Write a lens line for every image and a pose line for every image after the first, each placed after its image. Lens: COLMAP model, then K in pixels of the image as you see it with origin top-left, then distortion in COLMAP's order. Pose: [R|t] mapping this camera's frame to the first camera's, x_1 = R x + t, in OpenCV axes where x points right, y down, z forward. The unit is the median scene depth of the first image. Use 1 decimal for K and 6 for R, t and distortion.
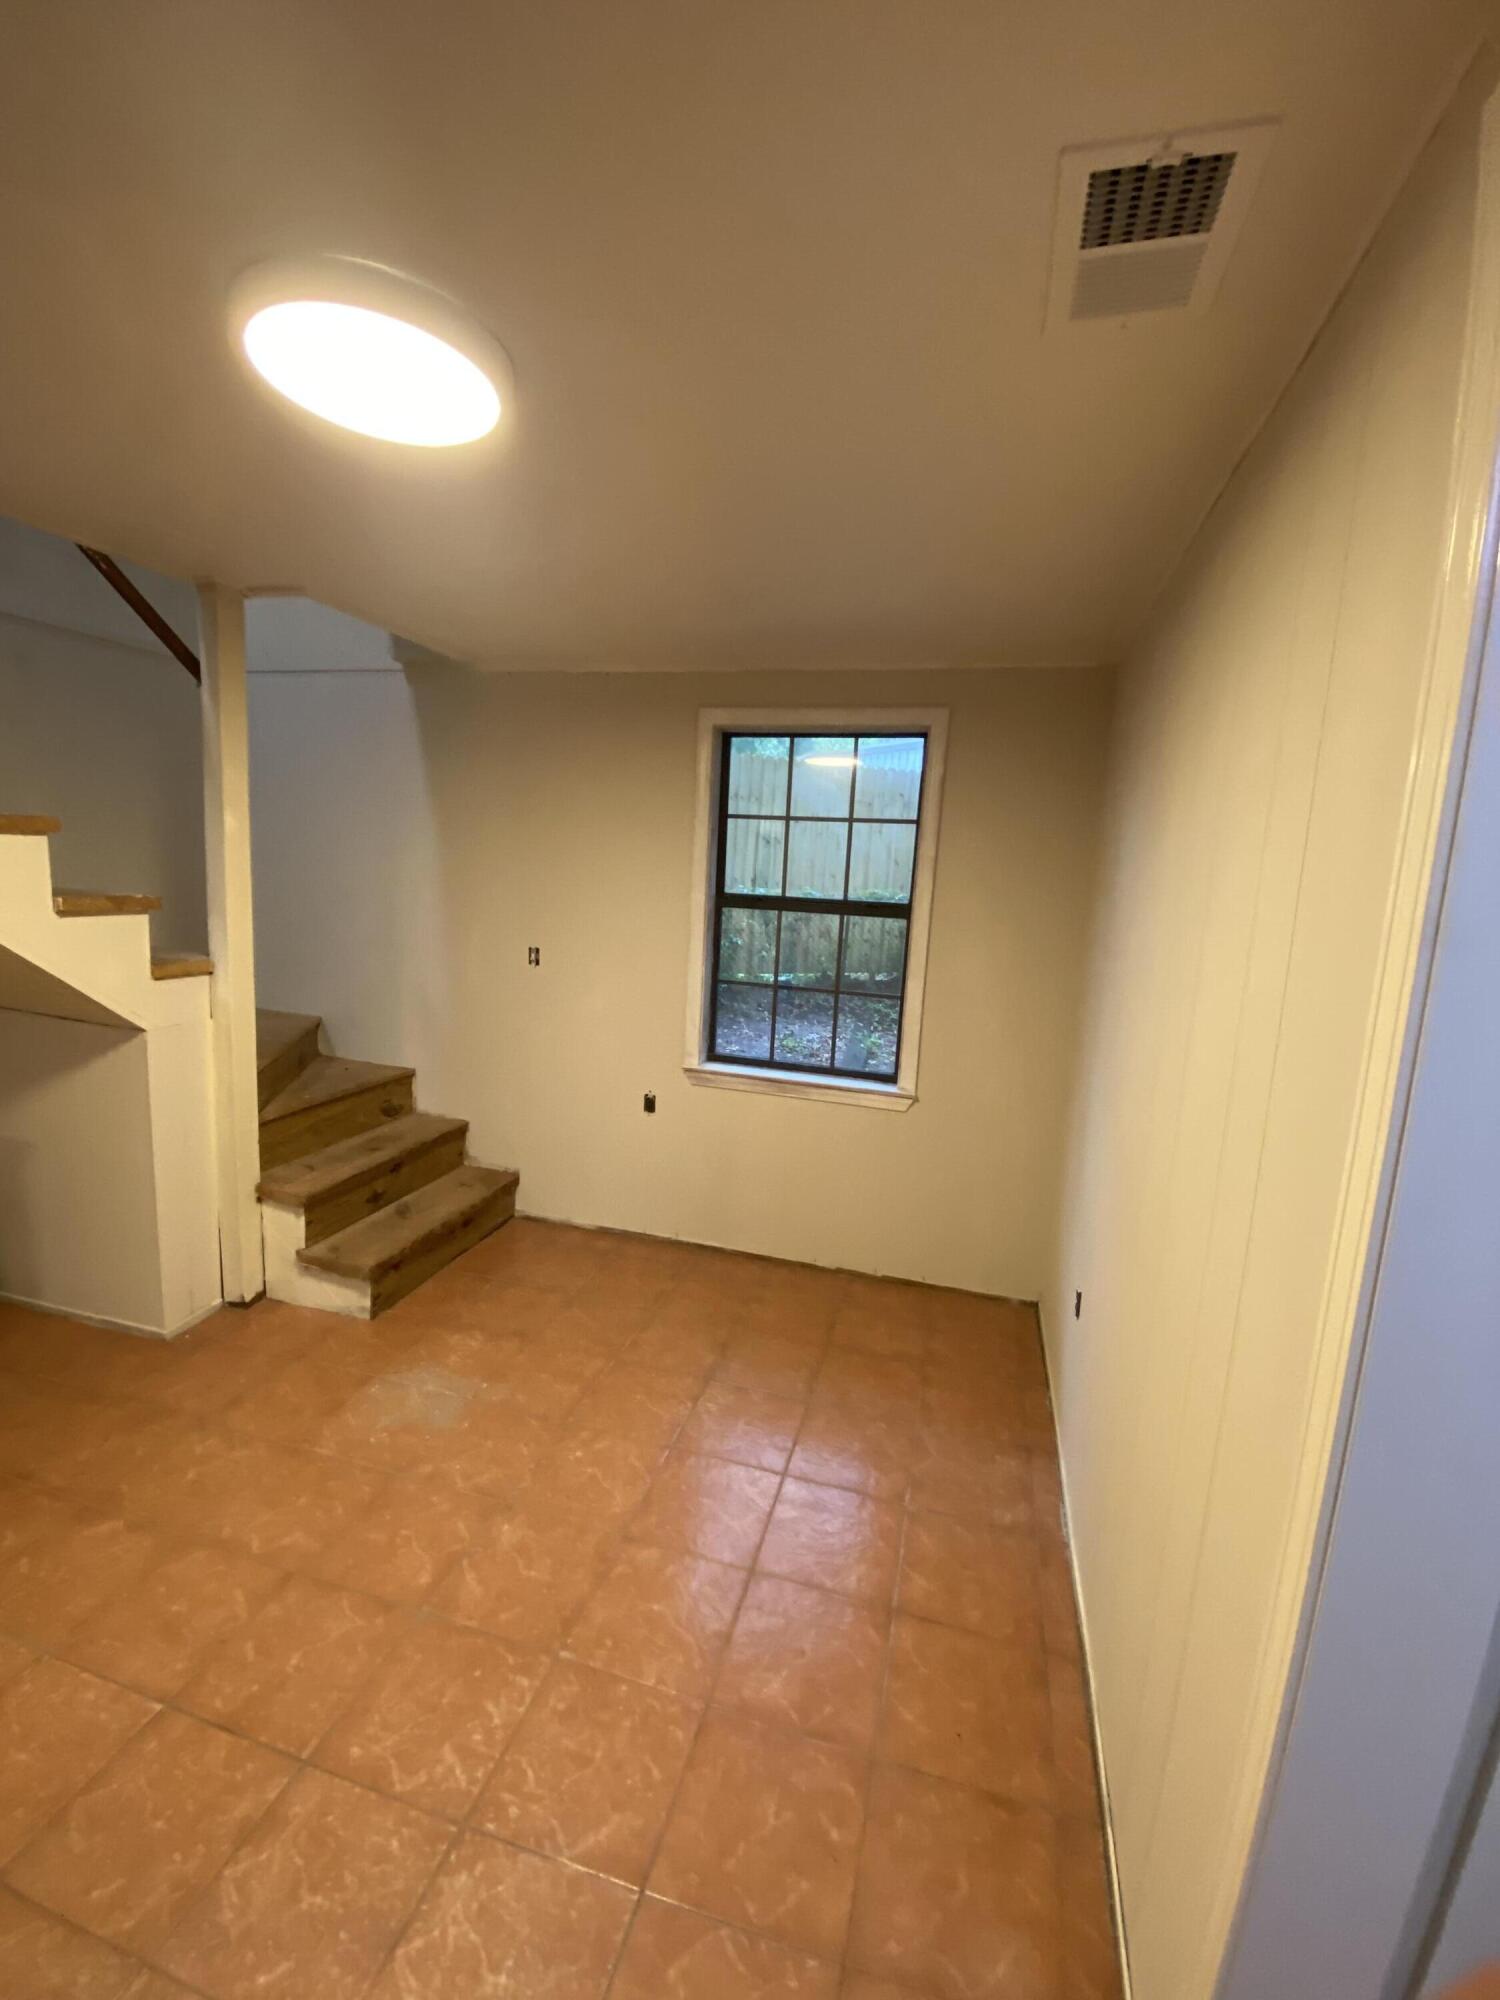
lens RADIAL K [[825.0, 0, 746.5], [0, 825.0, 973.2], [0, 0, 1]] dist [0.029346, -0.021562]
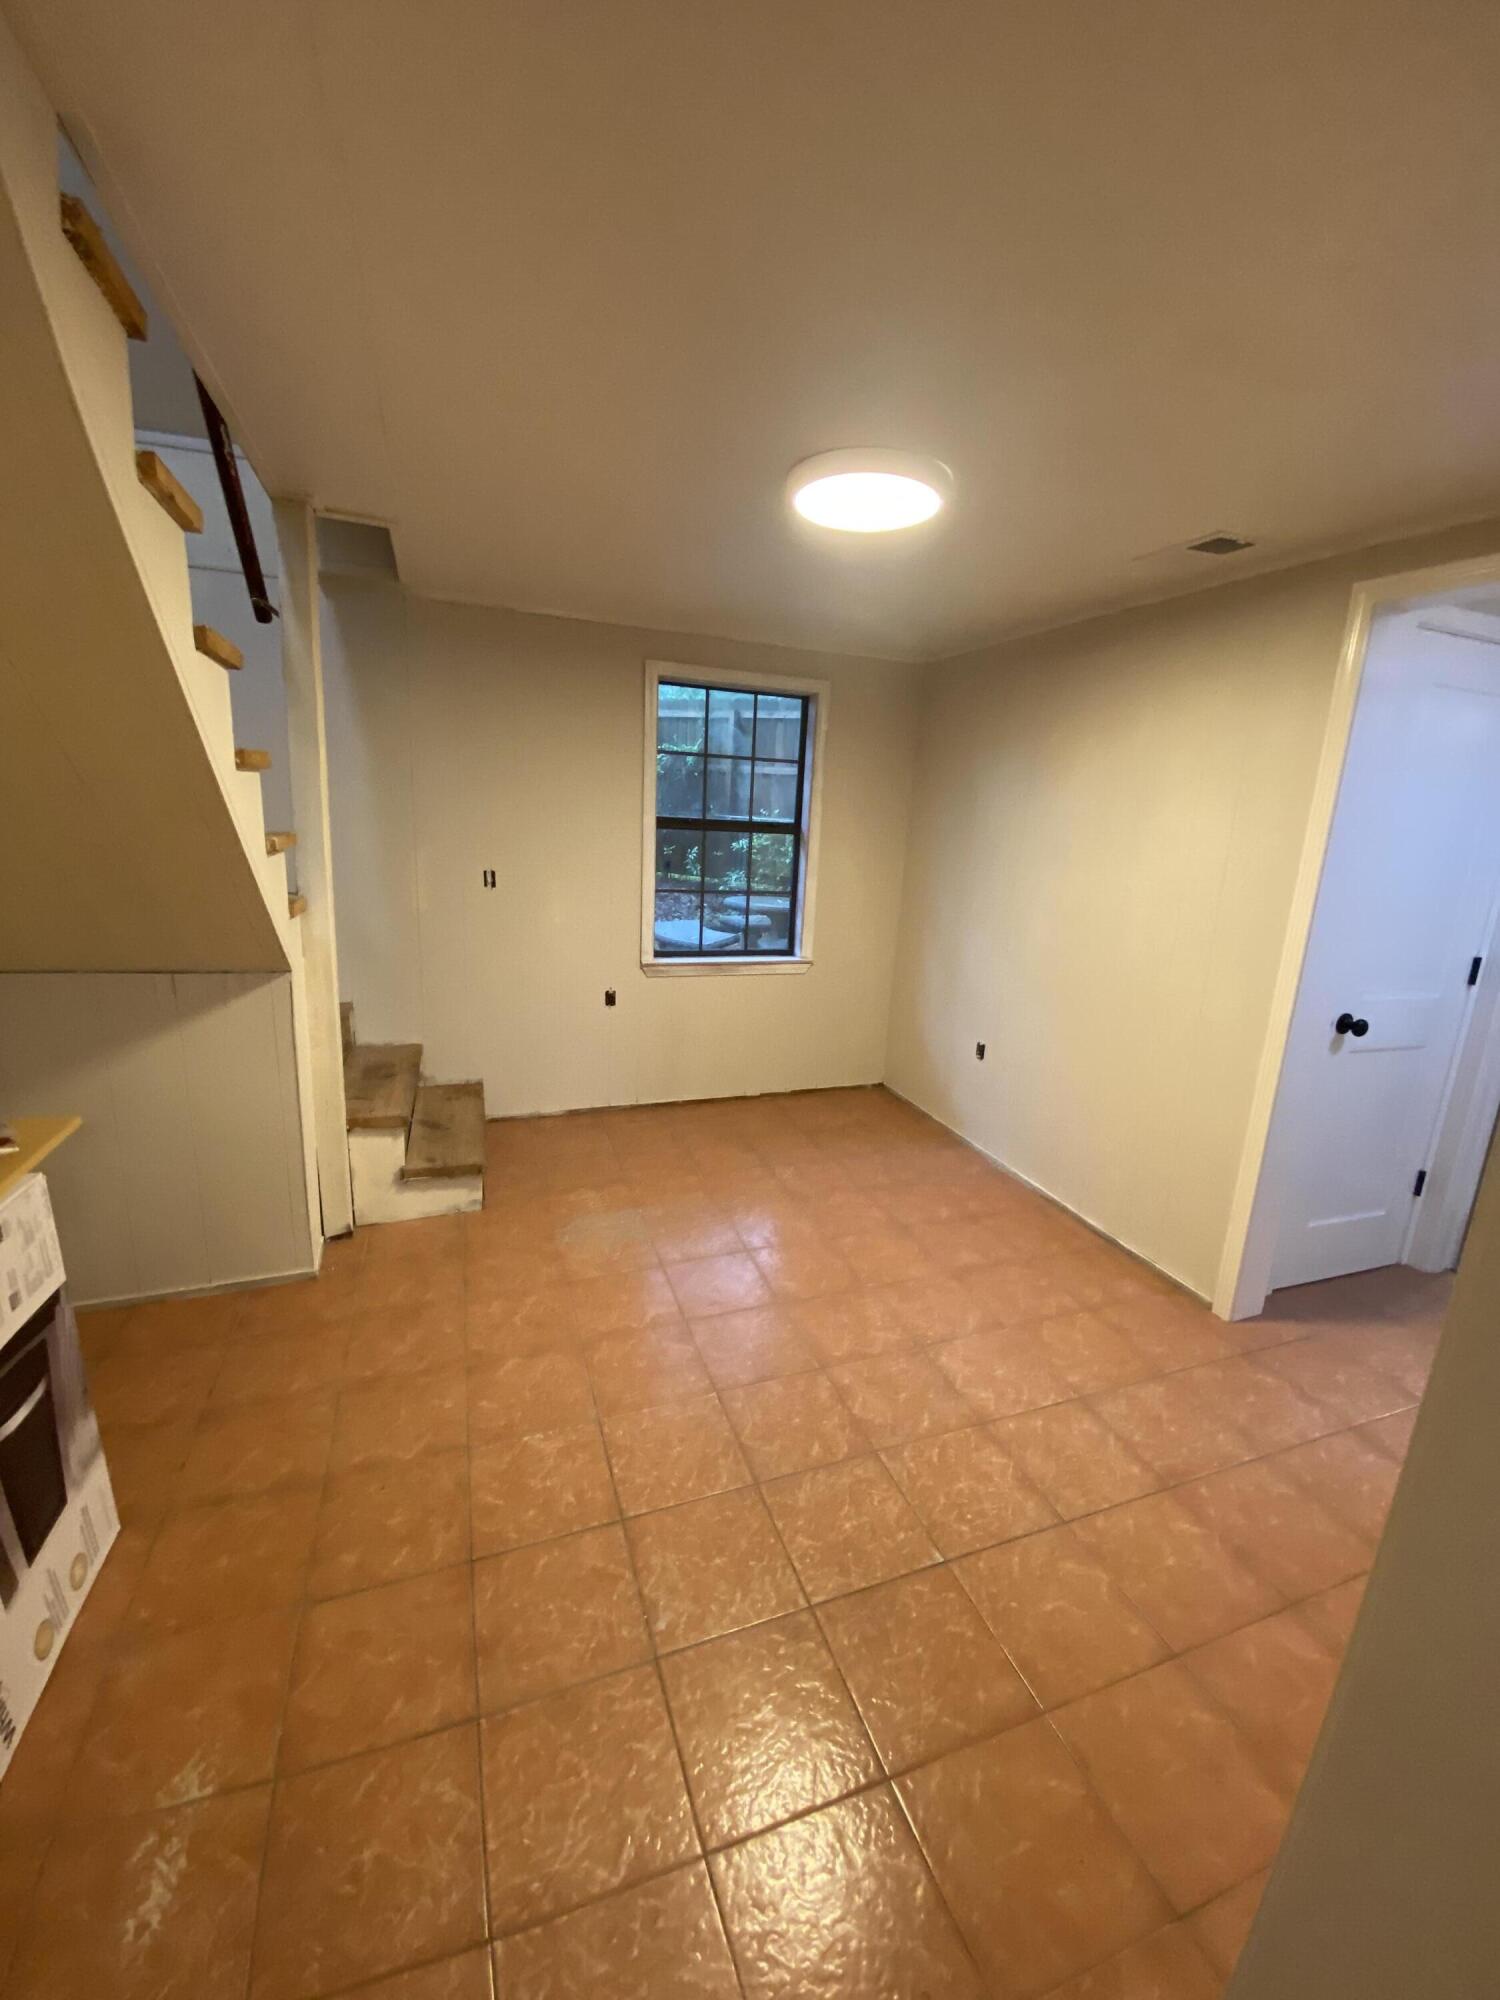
lens RADIAL K [[803.7, 0, 762.4], [0, 803.7, 990.5], [0, 0, 1]] dist [0.024320, -0.021594]
pose [[0.801680, -0.134959, 0.582319, -0.730225], [0.066783, 0.988302, 0.137110, 0.003188], [-0.594011, -0.071029, 0.801315, -0.067841]]
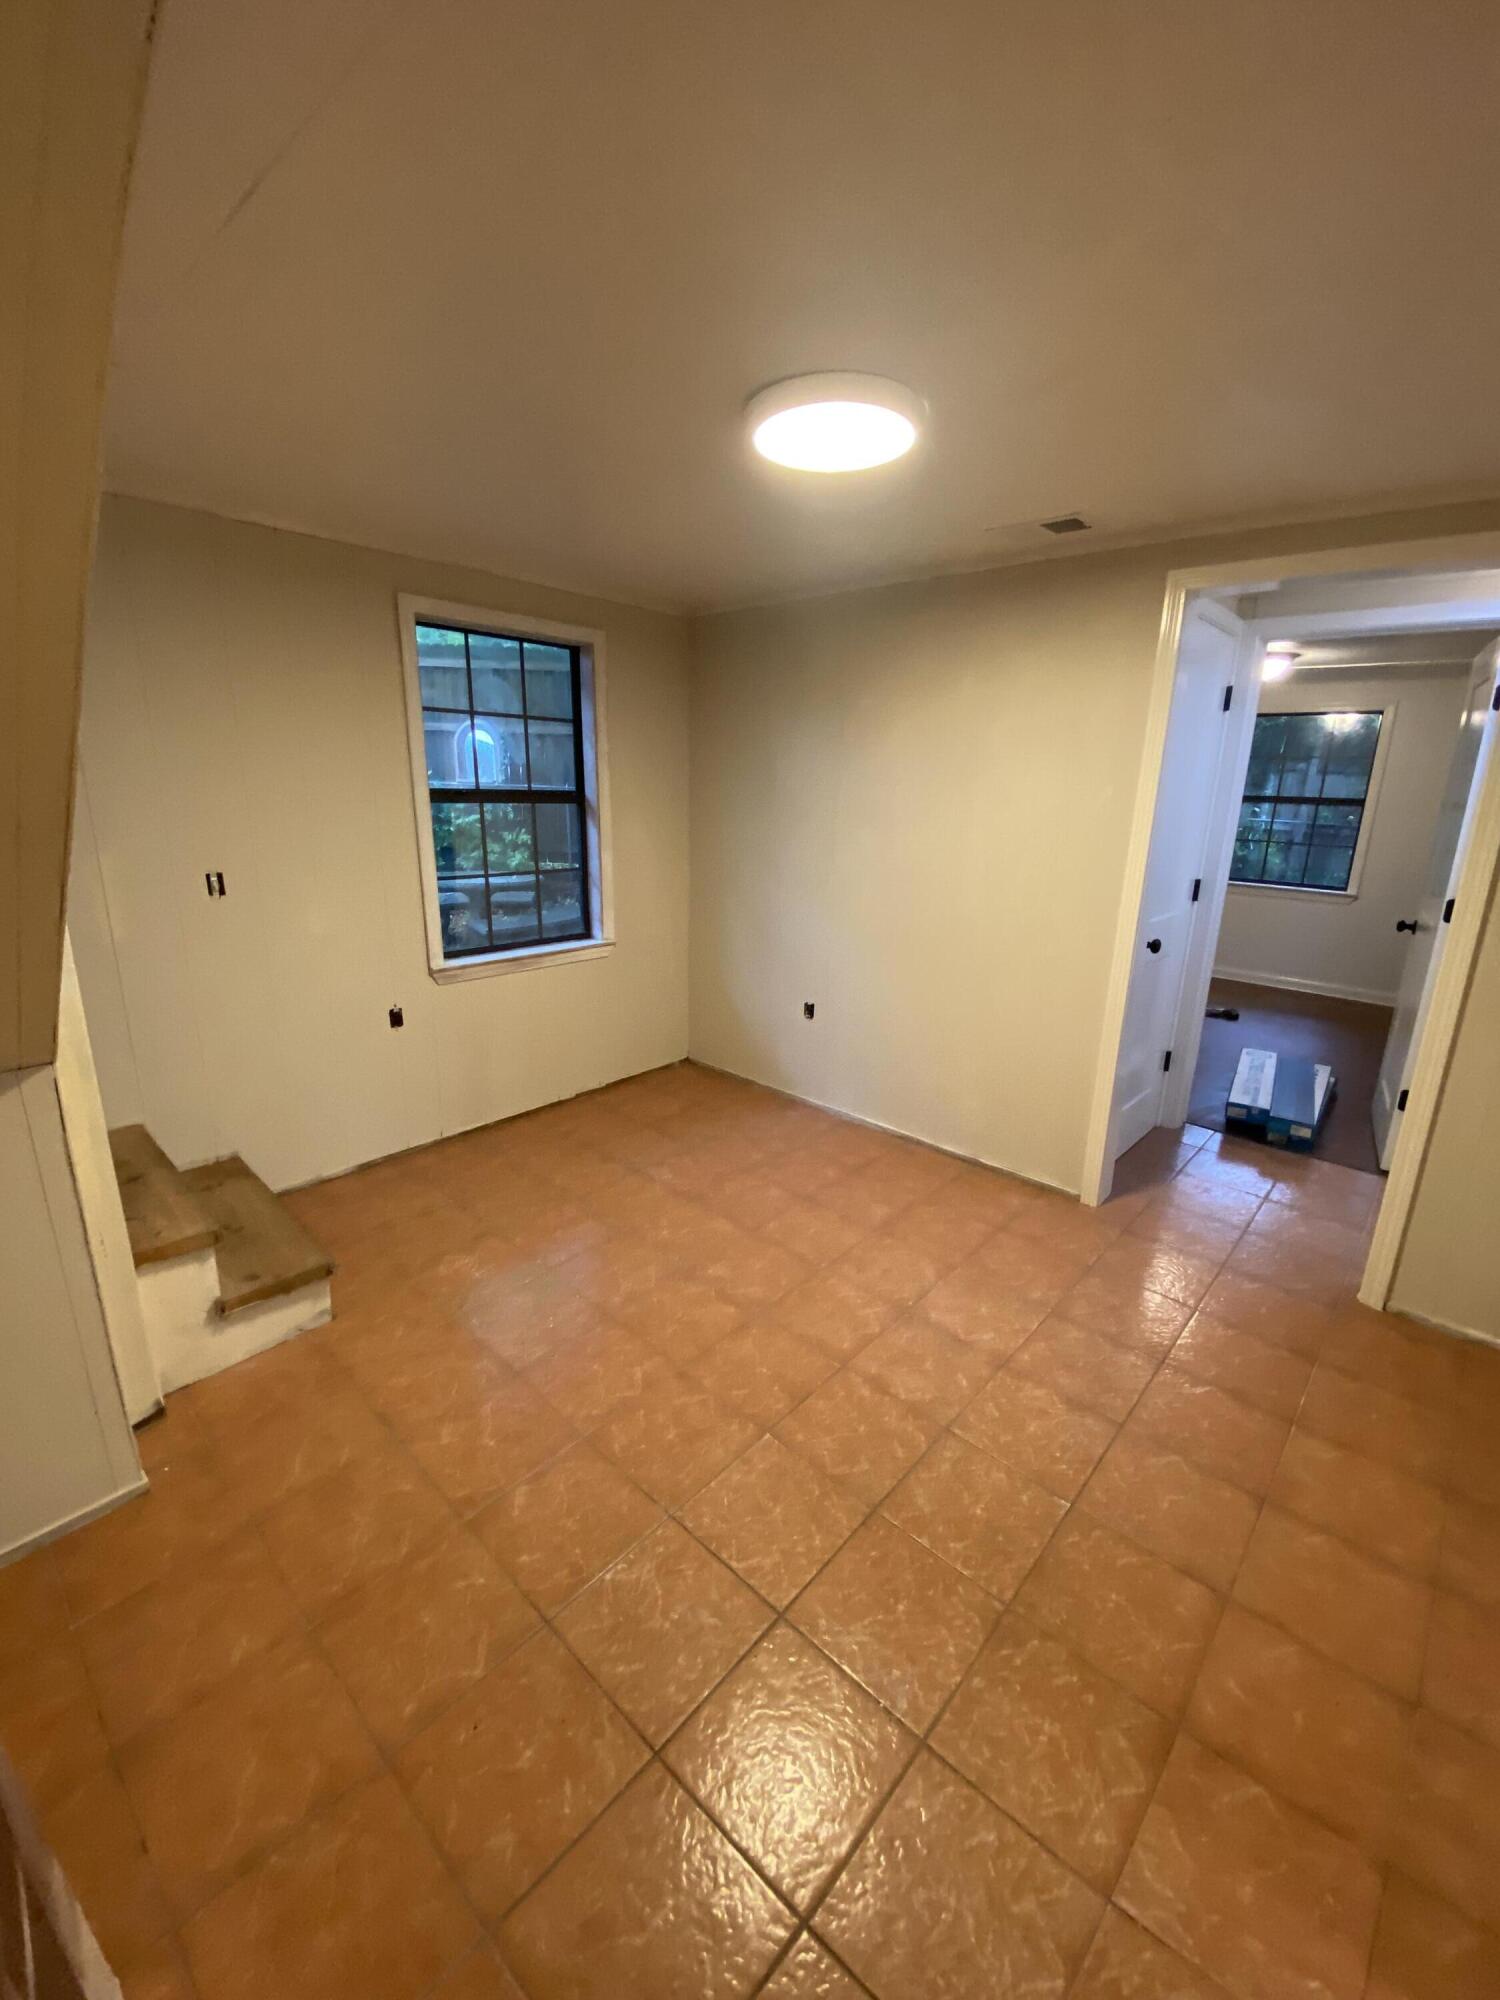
lens RADIAL K [[803.7, 0, 762.4], [0, 803.7, 990.5], [0, 0, 1]] dist [0.024320, -0.021594]
pose [[0.439059, -0.261014, 0.859709, -0.870442], [0.119496, 0.965335, 0.232056, -0.047562], [-0.890476, 0.000846, 0.455029, 0.227259]]
